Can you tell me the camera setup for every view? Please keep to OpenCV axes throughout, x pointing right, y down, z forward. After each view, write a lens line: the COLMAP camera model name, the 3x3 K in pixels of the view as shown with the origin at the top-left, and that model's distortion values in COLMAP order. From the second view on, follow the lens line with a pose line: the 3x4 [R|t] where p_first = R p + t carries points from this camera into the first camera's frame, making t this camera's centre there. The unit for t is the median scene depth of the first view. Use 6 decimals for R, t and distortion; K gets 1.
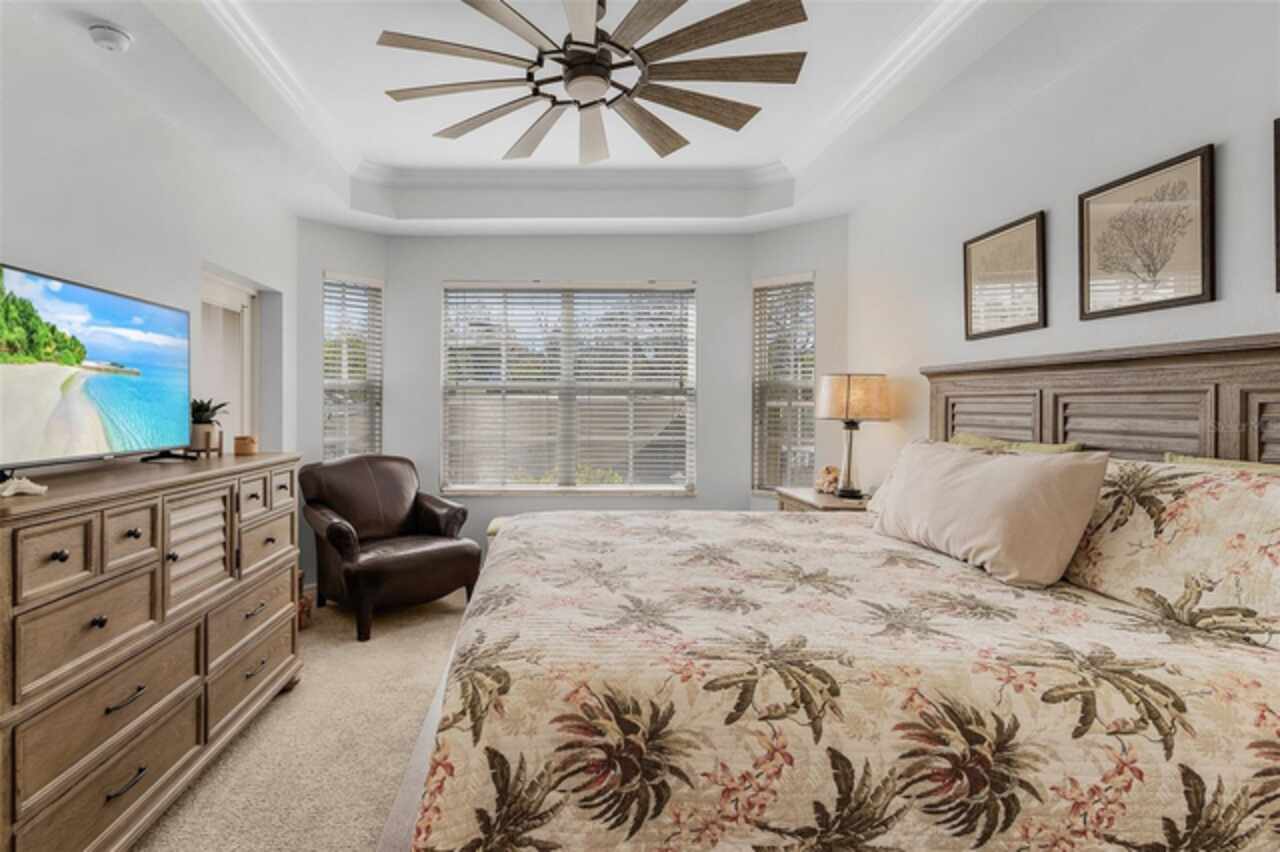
lens RADIAL K [[633.5, 0, 535.9], [0, 633.5, 419.0], [0, 0, 1]] dist [0.004109, 0.000916]
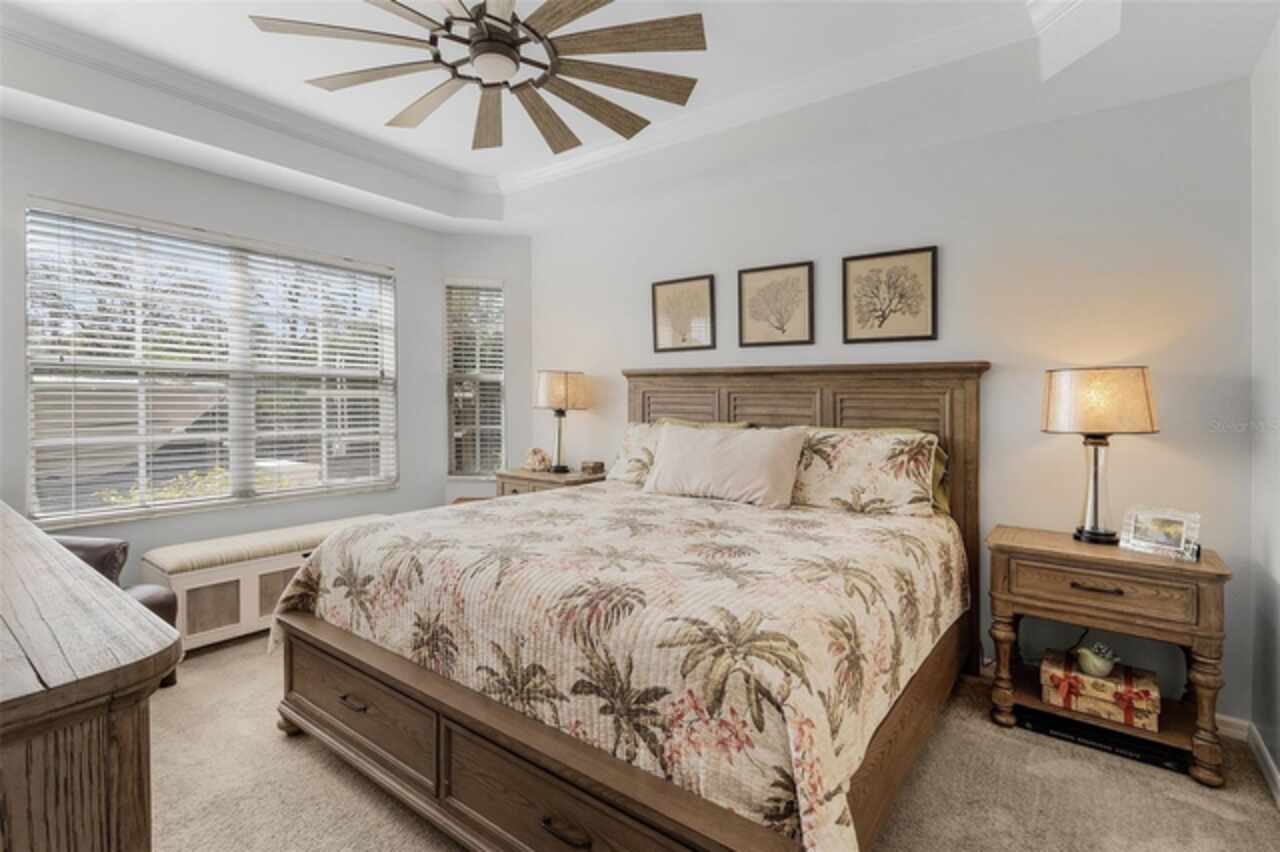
lens RADIAL K [[602.9, 0, 638.7], [0, 602.9, 415.0], [0, 0, 1]] dist [0.001999, 0.000006]
pose [[0.583129, -0.014700, 0.812247, -0.537957], [0.006861, 0.999890, 0.013170, -0.002418], [-0.812351, -0.002107, 0.583166, 0.289588]]
